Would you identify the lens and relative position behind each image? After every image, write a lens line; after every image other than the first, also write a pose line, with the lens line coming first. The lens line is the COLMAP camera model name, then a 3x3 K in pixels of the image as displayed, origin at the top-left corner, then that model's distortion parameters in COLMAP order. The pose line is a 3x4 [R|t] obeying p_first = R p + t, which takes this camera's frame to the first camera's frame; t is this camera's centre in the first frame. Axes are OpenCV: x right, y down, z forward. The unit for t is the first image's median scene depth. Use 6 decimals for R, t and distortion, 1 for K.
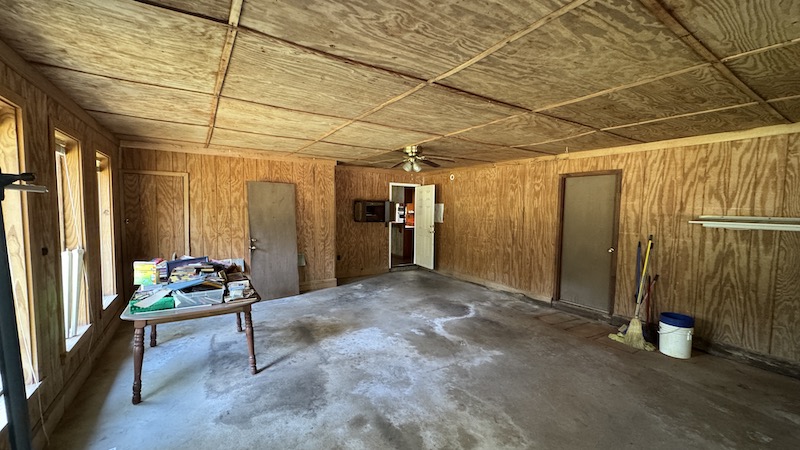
lens RADIAL K [[319.7, 0, 400.3], [0, 319.7, 225.0], [0, 0, 1]] dist [-0.004928, 0.000152]
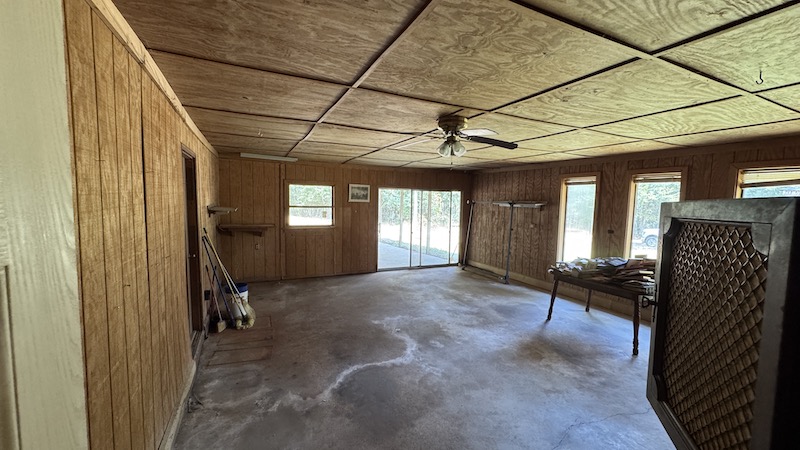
lens RADIAL K [[319.7, 0, 402.3], [0, 319.7, 228.0], [0, 0, 1]] dist [-0.004928, 0.000152]
pose [[-0.991652, -0.047994, 0.119677, 0.060066], [-0.029908, 0.988449, 0.148575, -0.131677], [-0.125425, 0.143755, -0.981633, 1.891438]]
